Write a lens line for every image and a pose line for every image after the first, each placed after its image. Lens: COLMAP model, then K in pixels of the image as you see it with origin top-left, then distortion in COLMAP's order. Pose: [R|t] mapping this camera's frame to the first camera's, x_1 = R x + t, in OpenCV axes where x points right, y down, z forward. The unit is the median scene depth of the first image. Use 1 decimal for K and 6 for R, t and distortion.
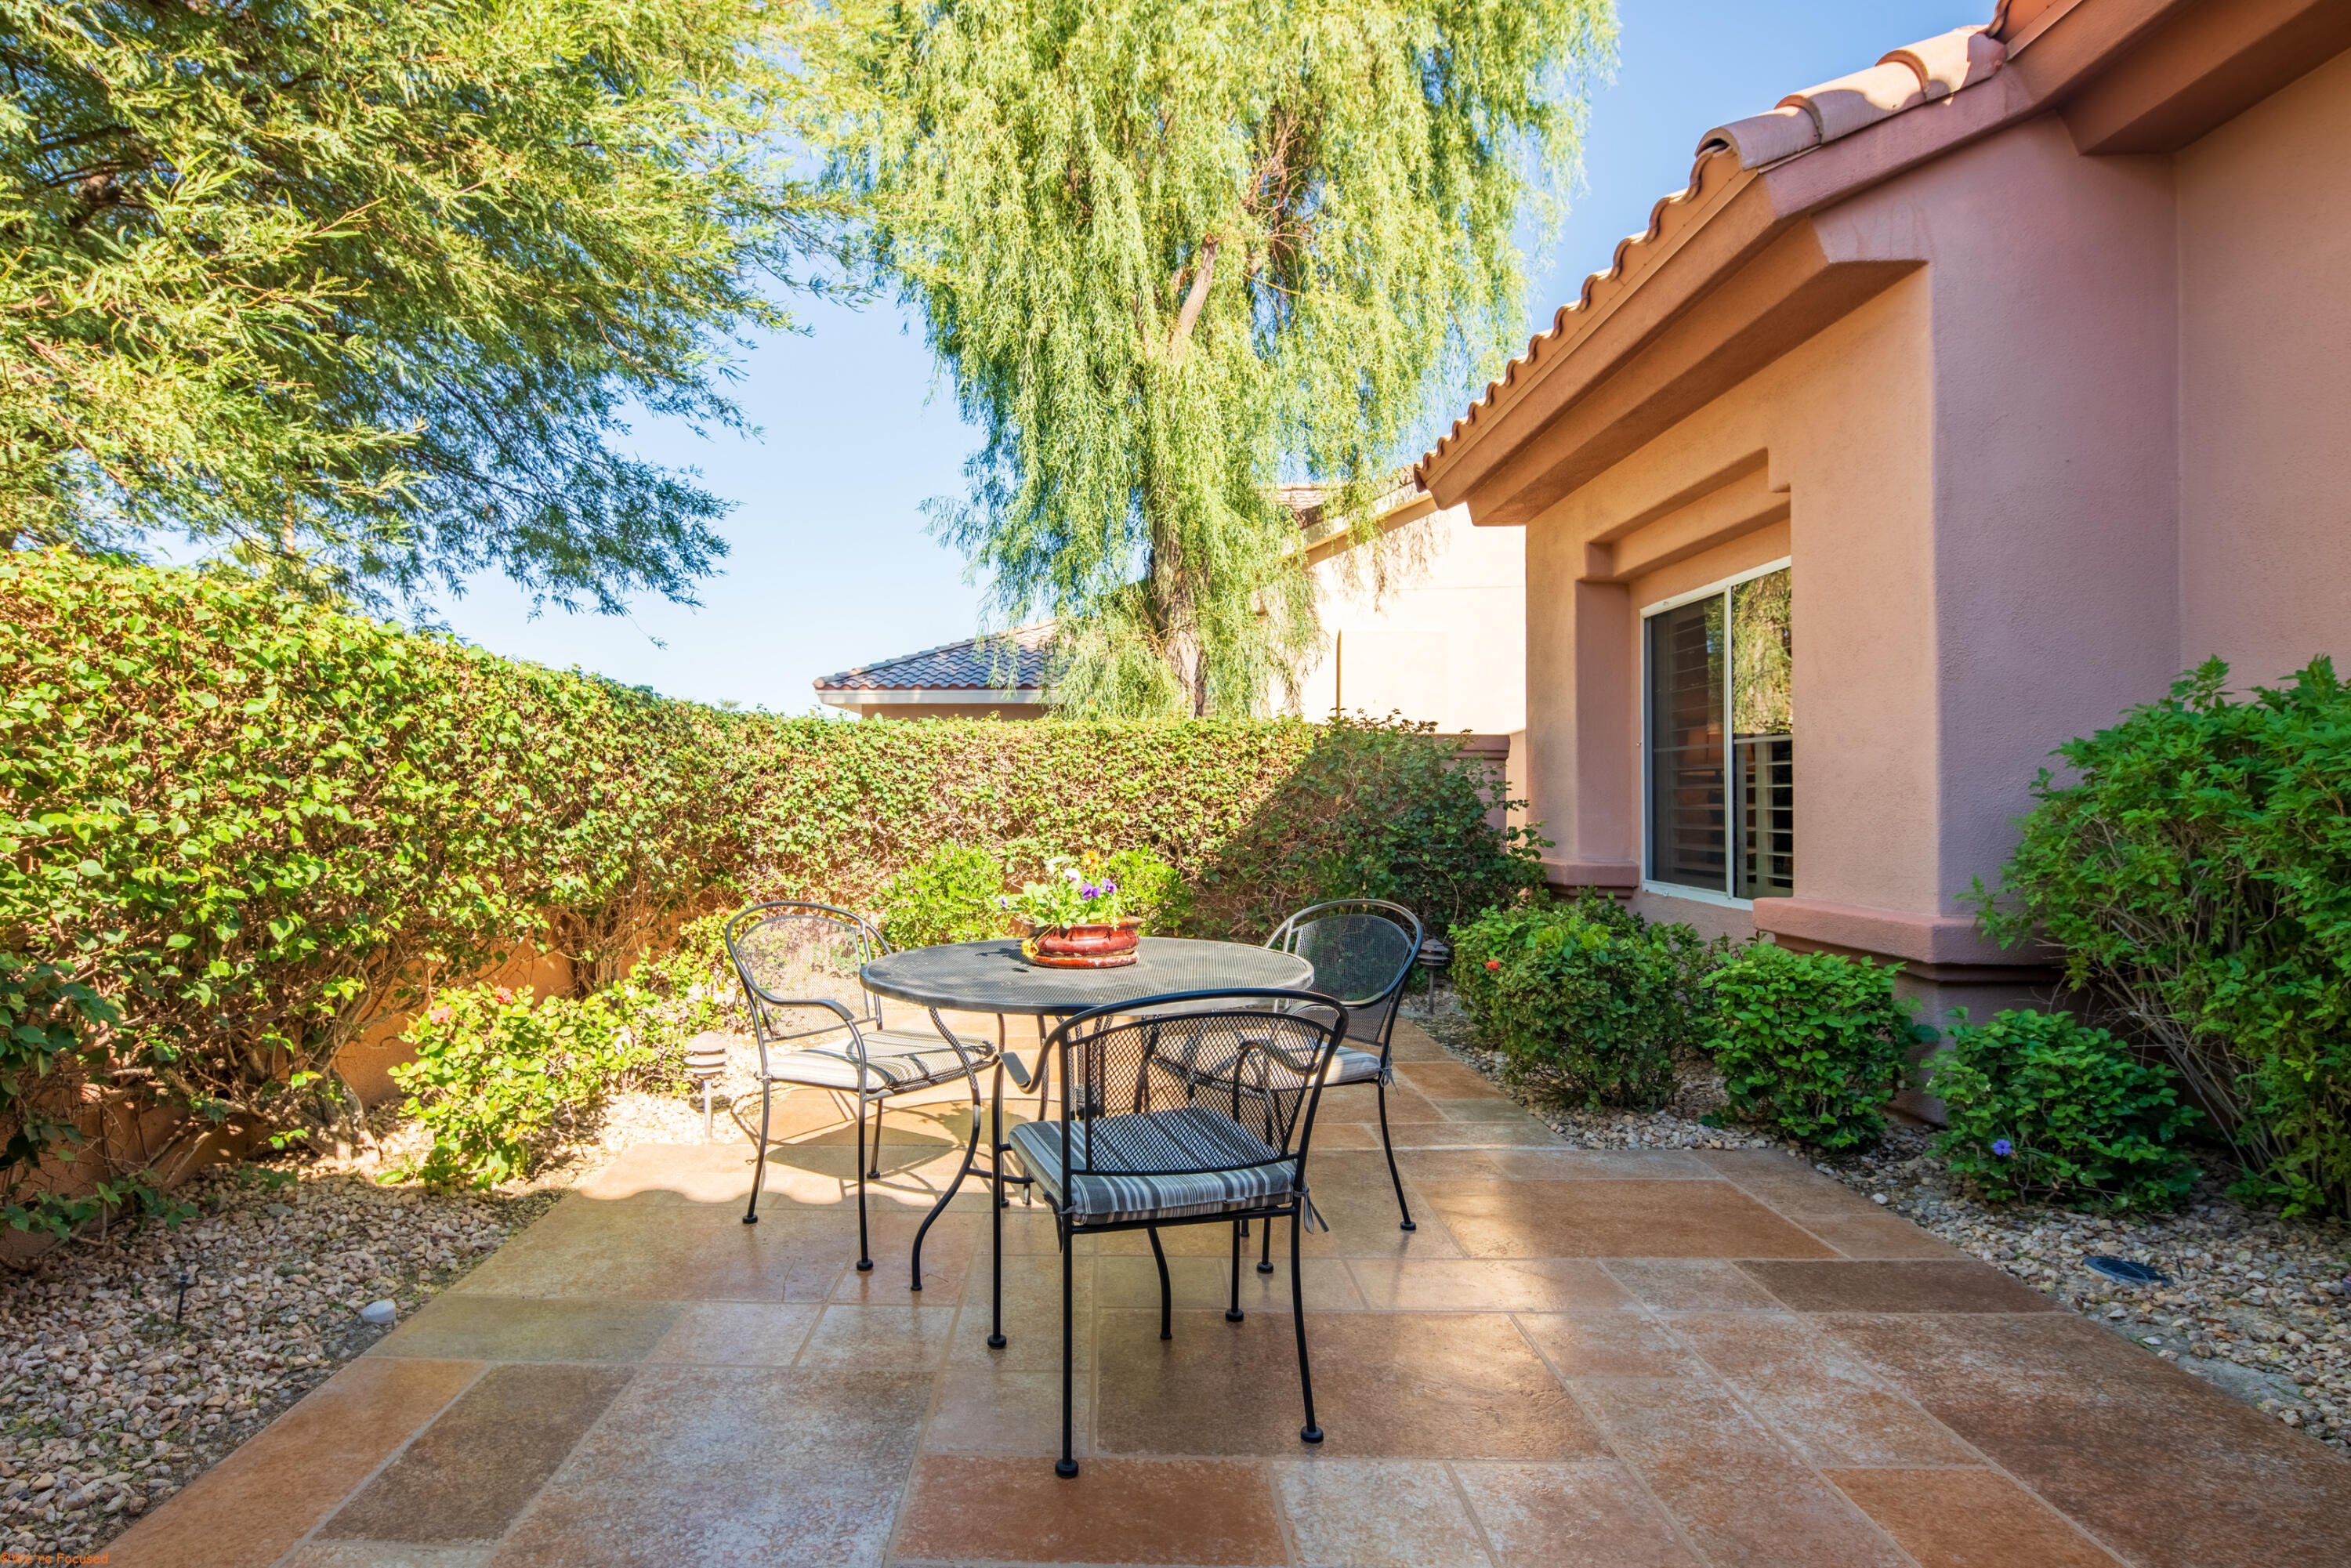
lens RADIAL K [[1212.8, 0, 1175.5], [0, 1212.8, 784.0], [0, 0, 1]] dist [0.002269, 0.000142]
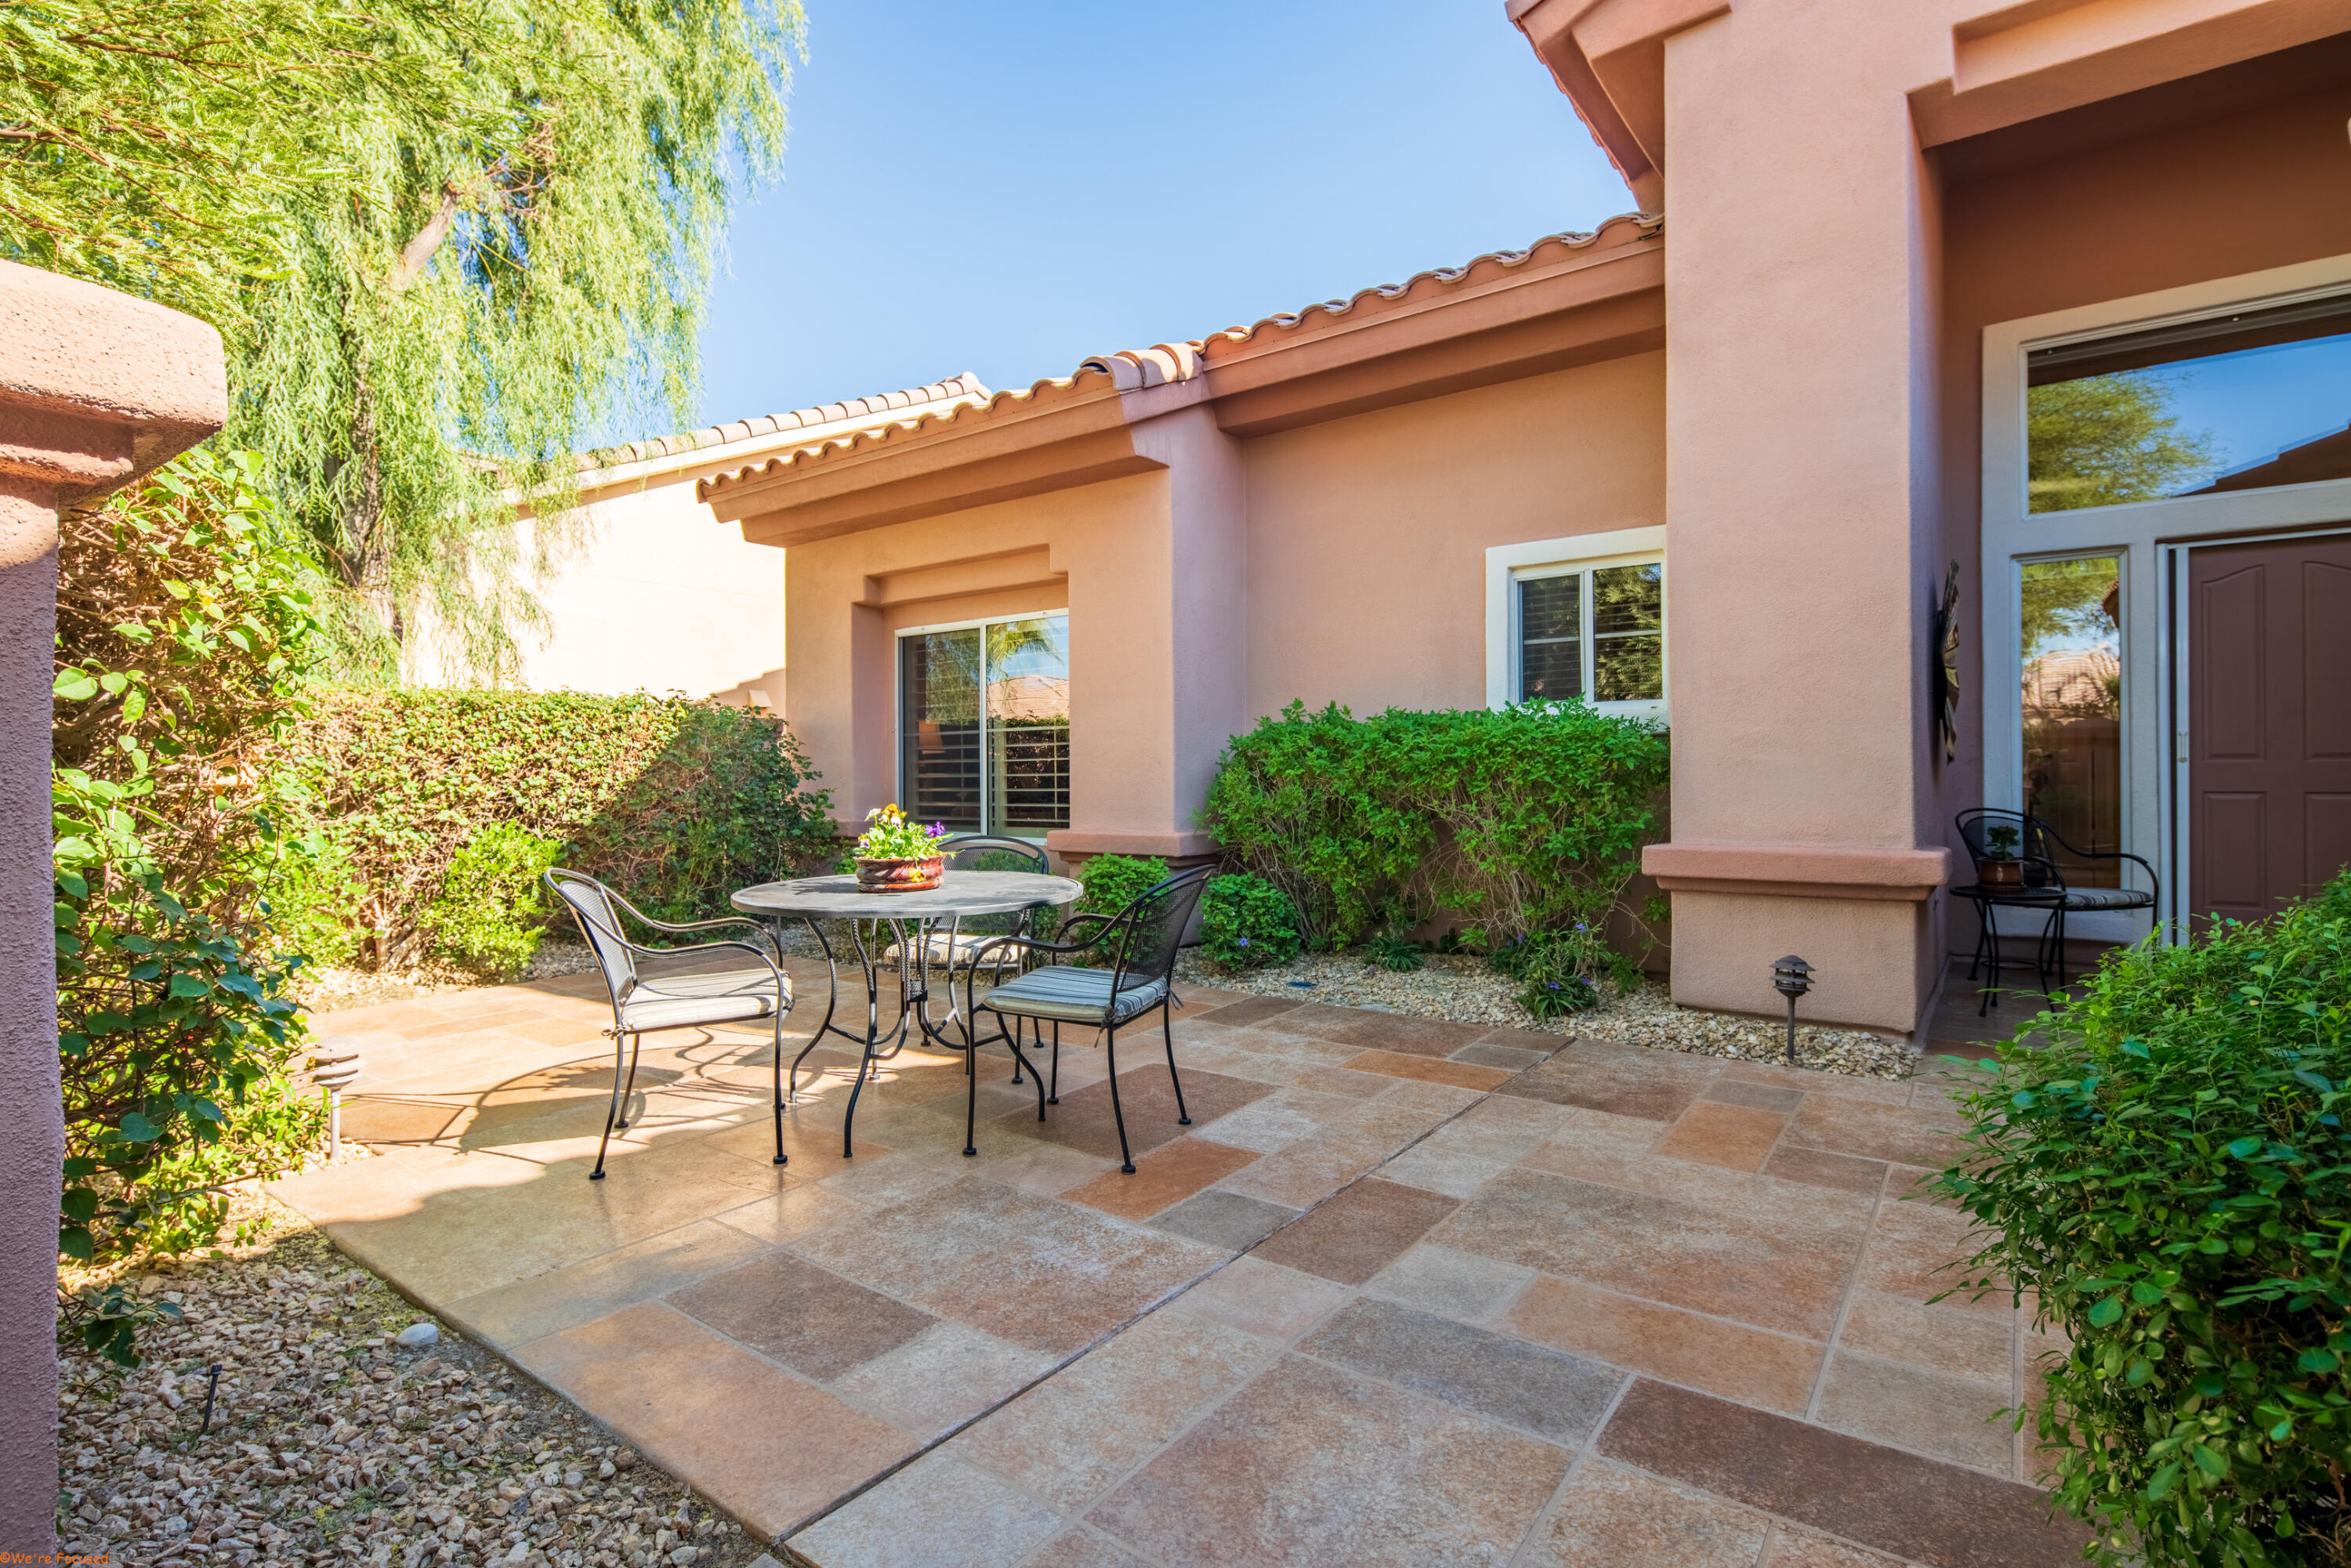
lens RADIAL K [[1133.1, 0, 1175.5], [0, 1133.1, 784.0], [0, 0, 1]] dist [0.000031, -0.000059]
pose [[0.549980, -0.009862, 0.835120, -0.773358], [0.000121, 0.999931, 0.011728, 0.018328], [-0.835178, -0.006349, 0.549943, 0.069044]]
